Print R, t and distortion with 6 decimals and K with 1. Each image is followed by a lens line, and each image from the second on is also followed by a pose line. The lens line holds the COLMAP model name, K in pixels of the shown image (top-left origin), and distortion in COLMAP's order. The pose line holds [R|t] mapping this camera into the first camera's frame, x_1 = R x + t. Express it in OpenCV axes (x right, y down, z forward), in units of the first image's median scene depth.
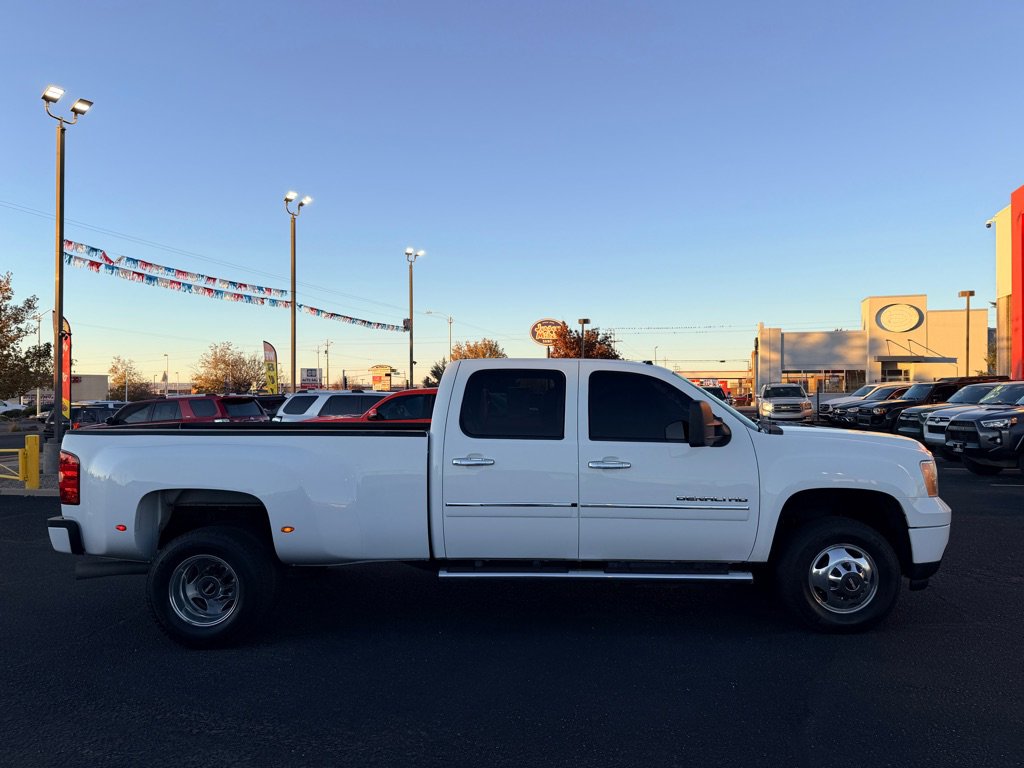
lens RADIAL K [[724.9, 0, 510.0], [0, 724.9, 386.0], [0, 0, 1]] dist [0.015429, -0.027813]
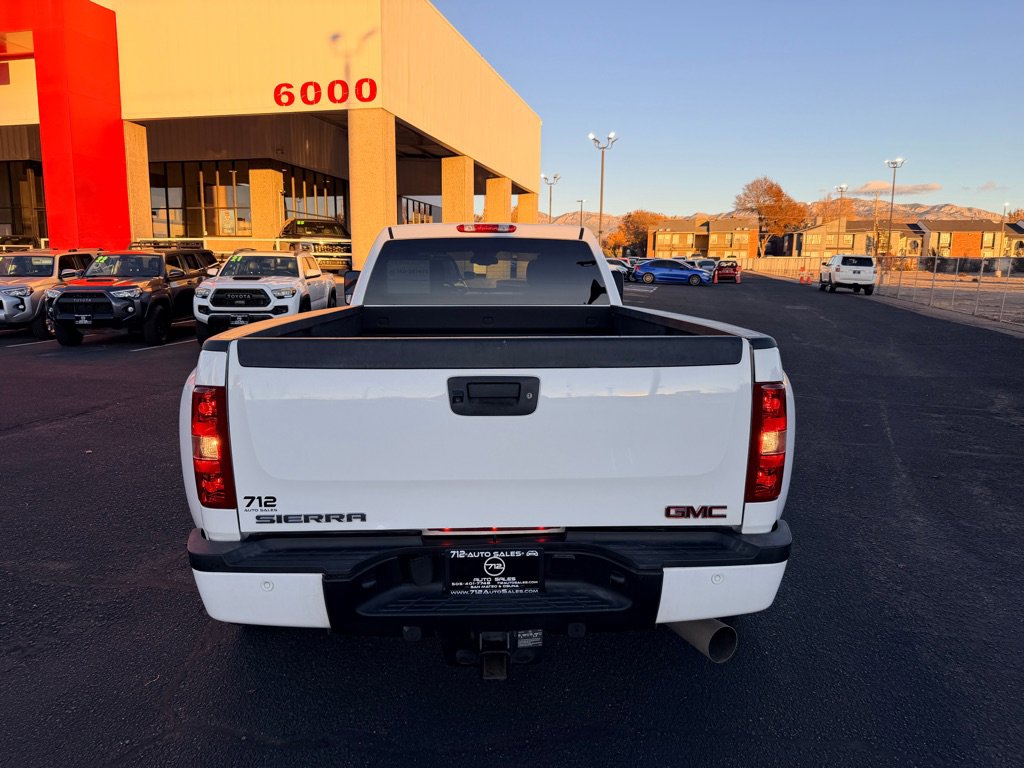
lens RADIAL K [[724.9, 0, 501.5], [0, 724.9, 389.4], [0, 0, 1]] dist [0.015429, -0.027813]
pose [[-0.056576, -0.157290, 0.985930, -0.226734], [-0.021152, 0.987479, 0.156324, 0.005875], [-0.998174, -0.012010, -0.059194, 0.259953]]
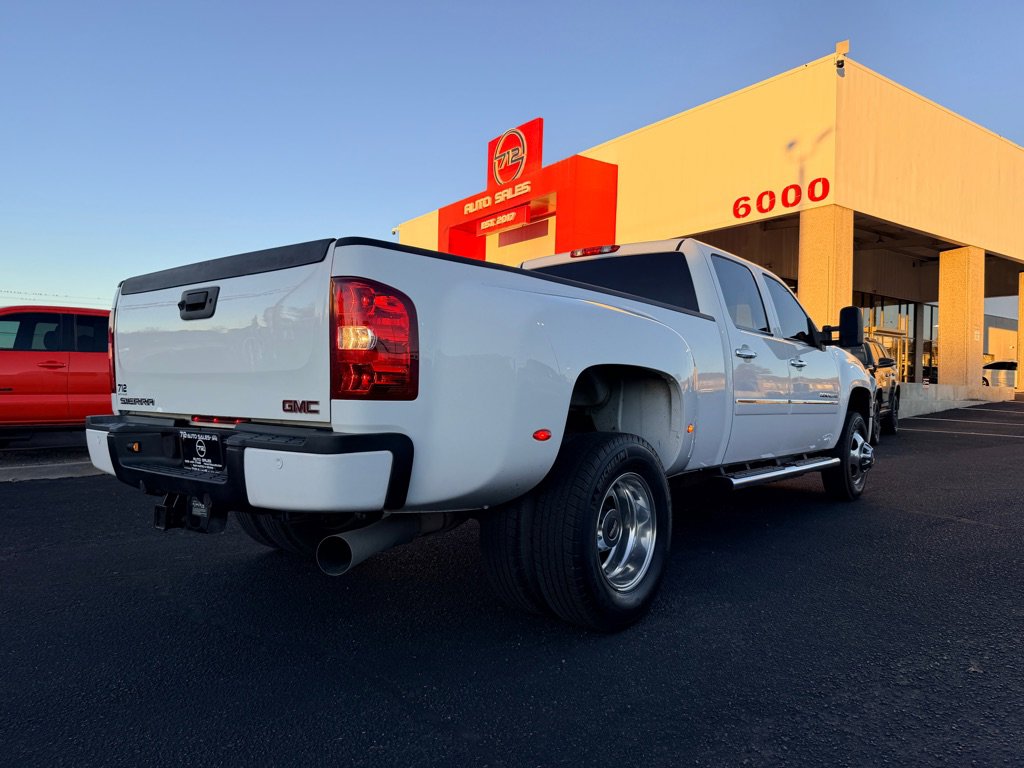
lens RADIAL K [[724.9, 0, 522.3], [0, 724.9, 386.2], [0, 0, 1]] dist [0.015429, -0.027813]
pose [[0.606696, 0.020613, 0.794667, -0.197083], [-0.030494, 0.999531, -0.002646, 0.033067], [-0.794349, -0.022627, 0.607040, 0.142017]]
